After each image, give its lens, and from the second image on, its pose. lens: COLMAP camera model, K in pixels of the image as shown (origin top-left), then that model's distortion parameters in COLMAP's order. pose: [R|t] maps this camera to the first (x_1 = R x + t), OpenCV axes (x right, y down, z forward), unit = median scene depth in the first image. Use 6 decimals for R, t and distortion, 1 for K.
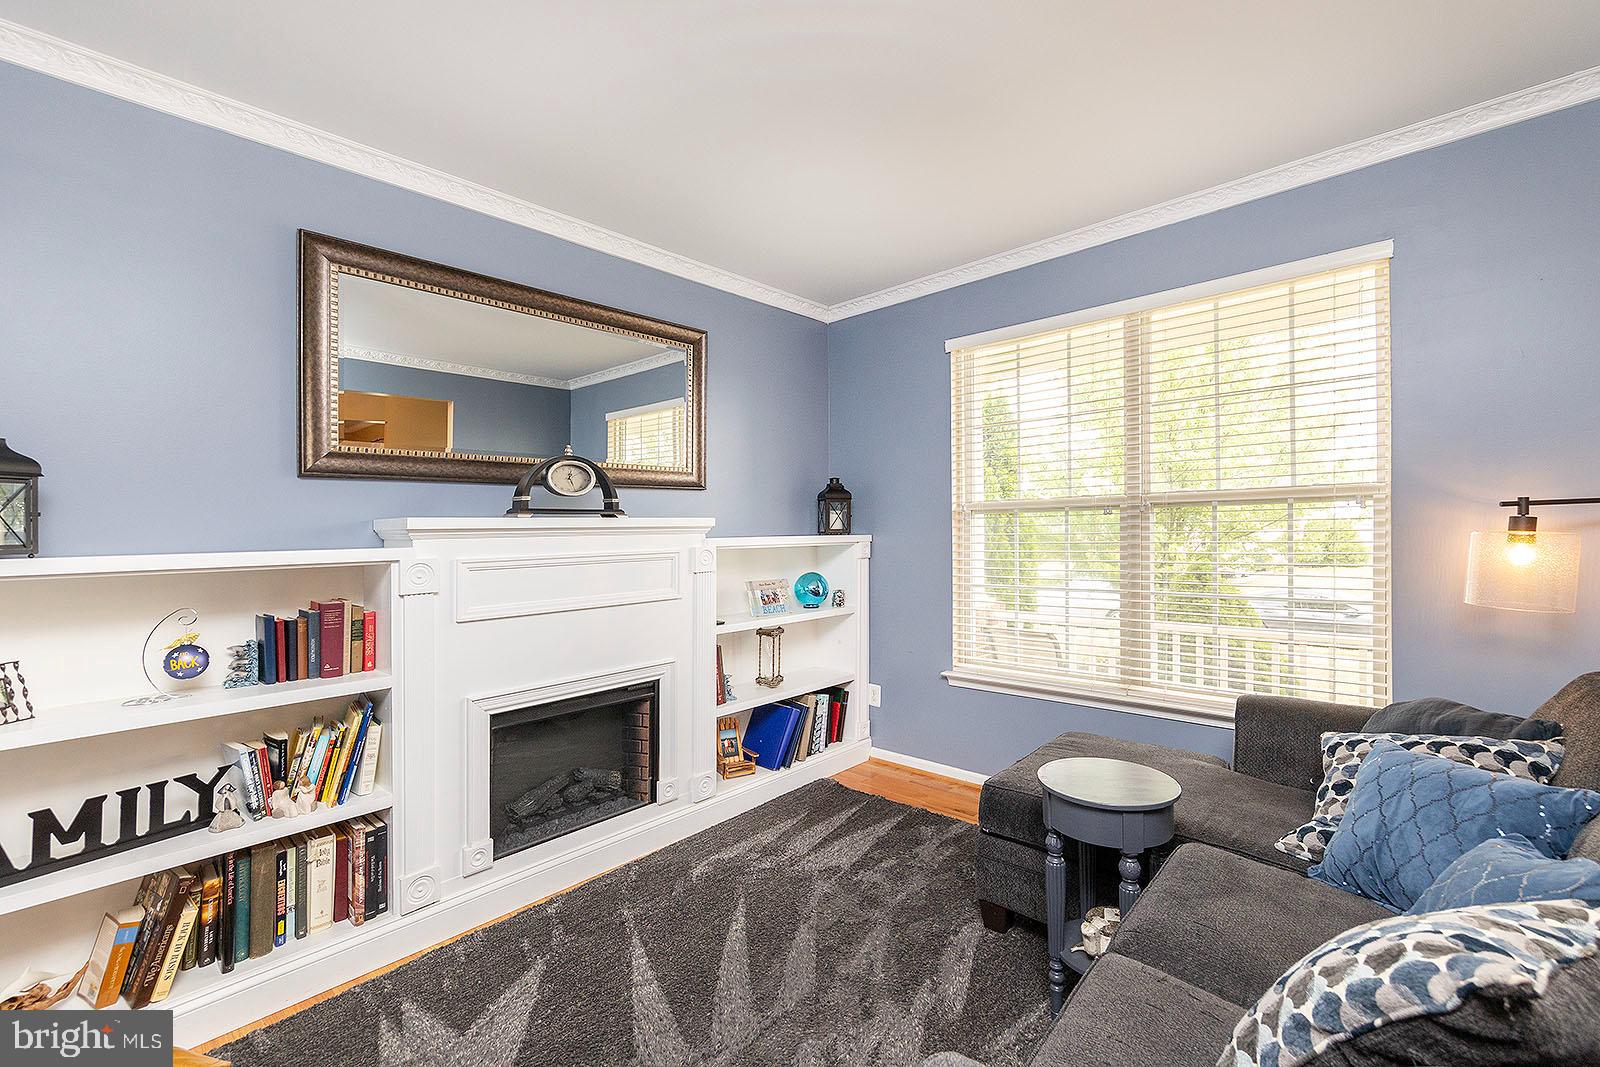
lens RADIAL K [[645.2, 0, 818.7], [0, 645.2, 529.2], [0, 0, 1]] dist [0.001818, 0.000217]
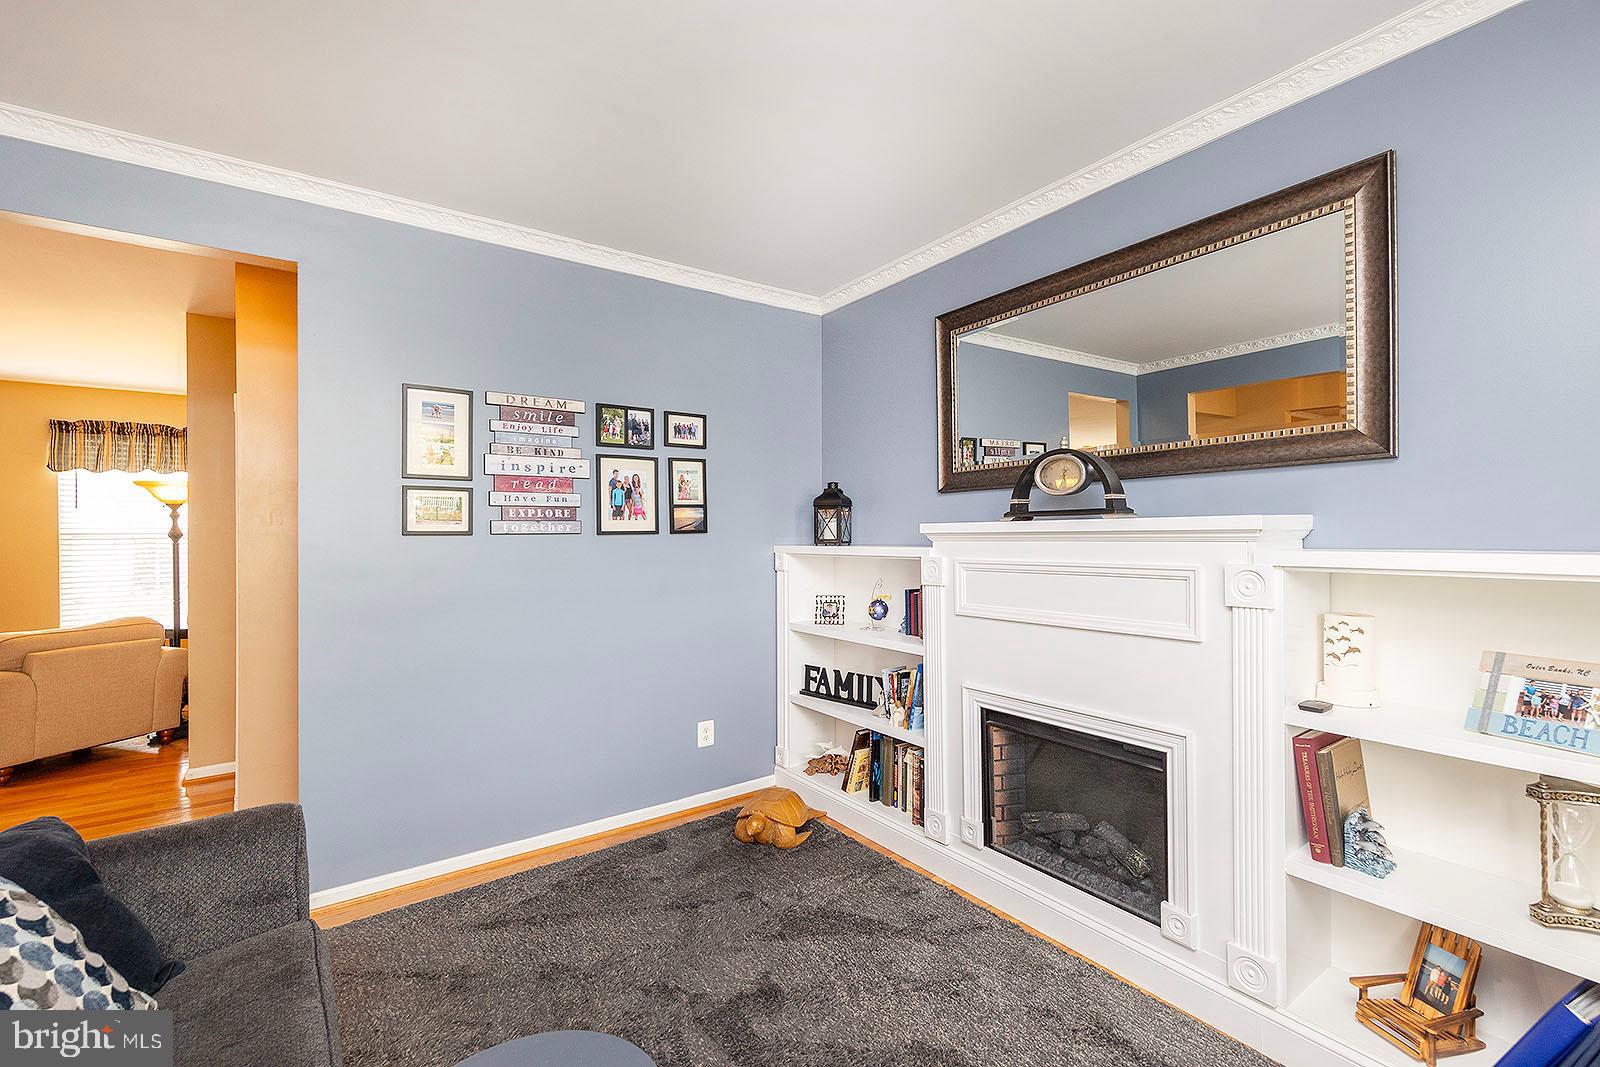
lens RADIAL K [[693.3, 0, 800.0], [0, 693.3, 533.5], [0, 0, 1]] dist [0.002673, 0.000169]
pose [[-0.207805, 0.010979, -0.978109, 0.734791], [0.002802, 0.999940, 0.010629, -0.013323], [0.978166, -0.000532, -0.207823, 1.035661]]
